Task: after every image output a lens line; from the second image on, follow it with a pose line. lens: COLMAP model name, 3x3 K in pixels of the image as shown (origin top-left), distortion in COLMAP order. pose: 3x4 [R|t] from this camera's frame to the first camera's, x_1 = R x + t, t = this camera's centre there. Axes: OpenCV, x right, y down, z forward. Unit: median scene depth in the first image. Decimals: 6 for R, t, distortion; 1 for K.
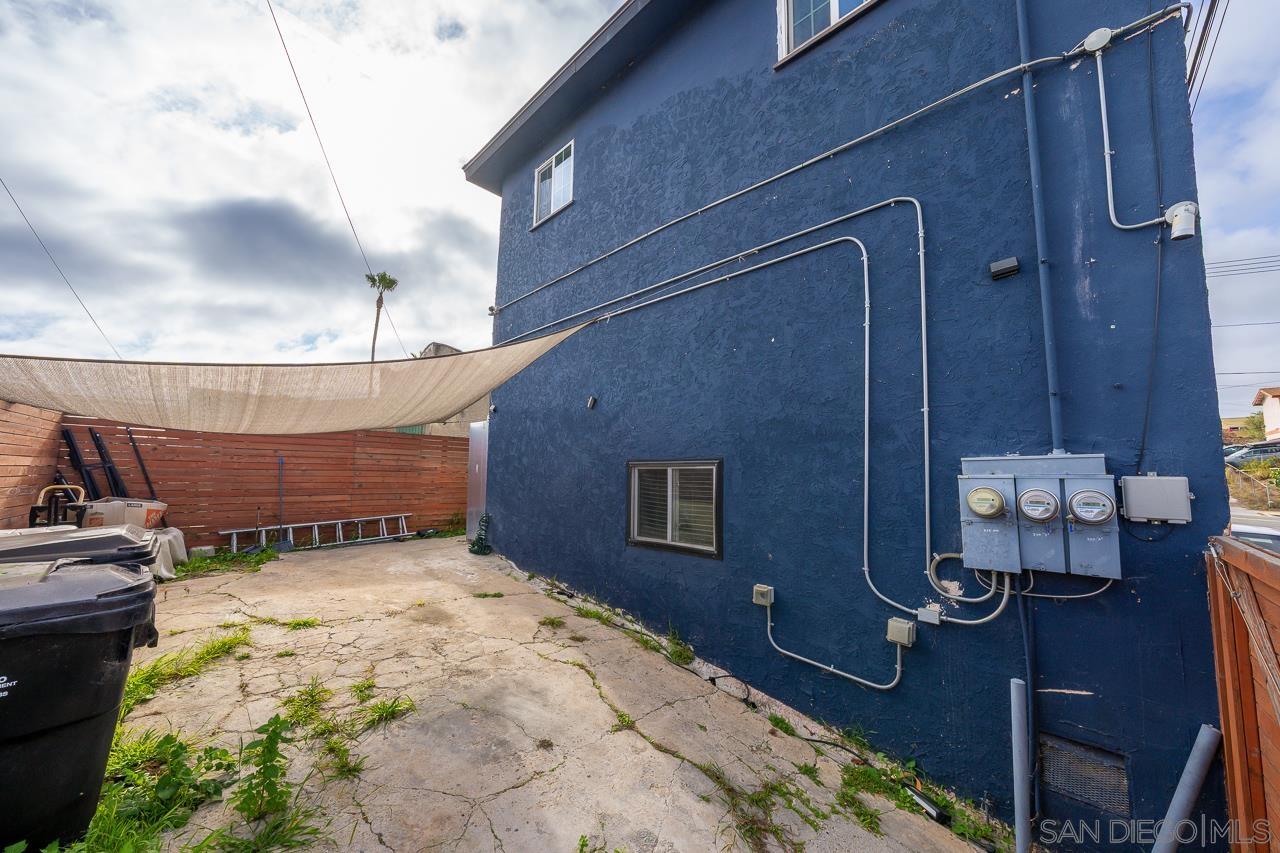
lens RADIAL K [[446.8, 0, 641.9], [0, 446.8, 432.9], [0, 0, 1]] dist [0.000144, -0.000007]
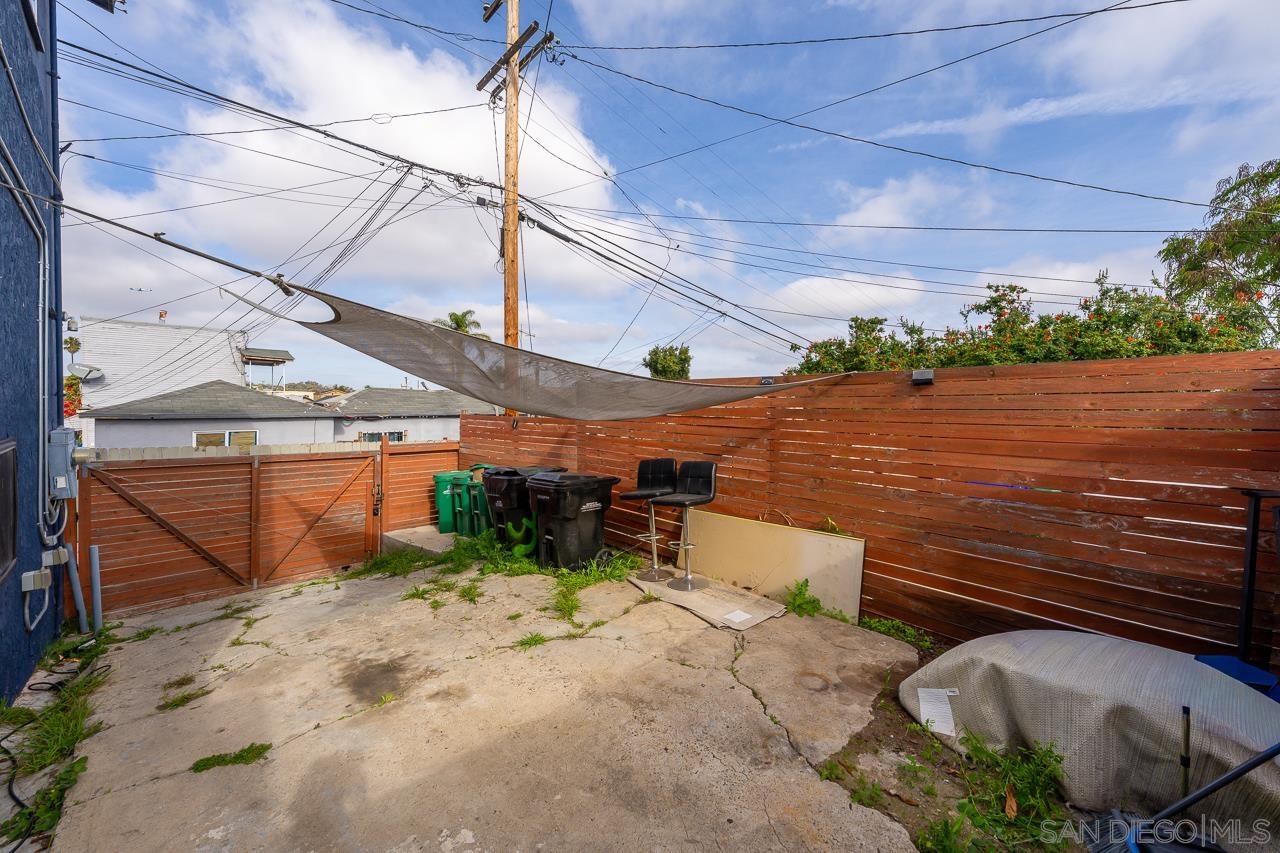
lens RADIAL K [[479.5, 0, 639.6], [0, 479.5, 414.0], [0, 0, 1]] dist [0.001658, 0.000147]
pose [[-0.999574, -0.018807, 0.022300, -0.714850], [-0.020488, 0.996765, -0.077721, 0.045489], [-0.020766, -0.078144, -0.996726, 1.417160]]
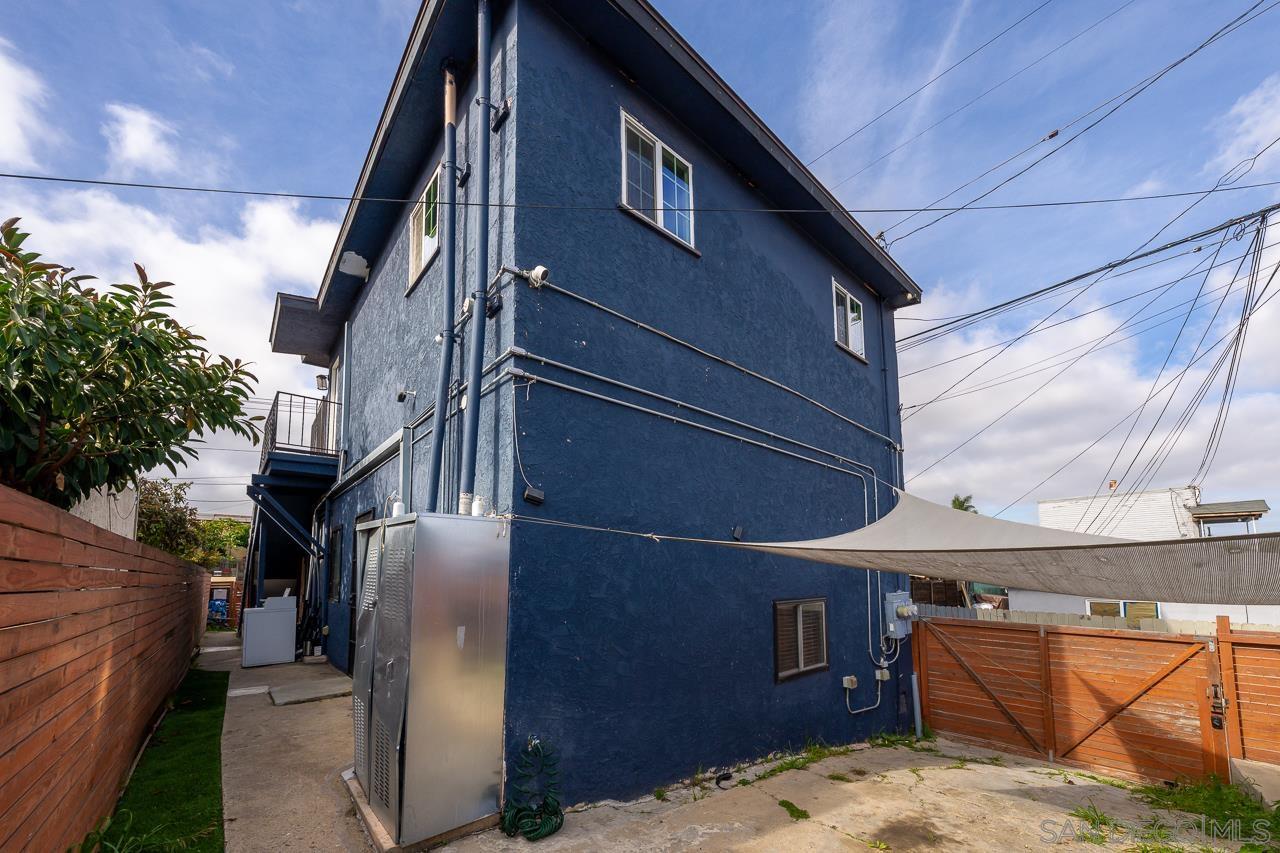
lens RADIAL K [[479.5, 0, 639.5], [0, 479.5, 536.0], [0, 0, 1]] dist [0.001658, 0.000147]
pose [[0.096047, 0.070189, 0.992899, -1.066230], [-0.081421, 0.994722, -0.062442, 0.009860], [-0.992041, -0.074846, 0.101255, 1.125303]]
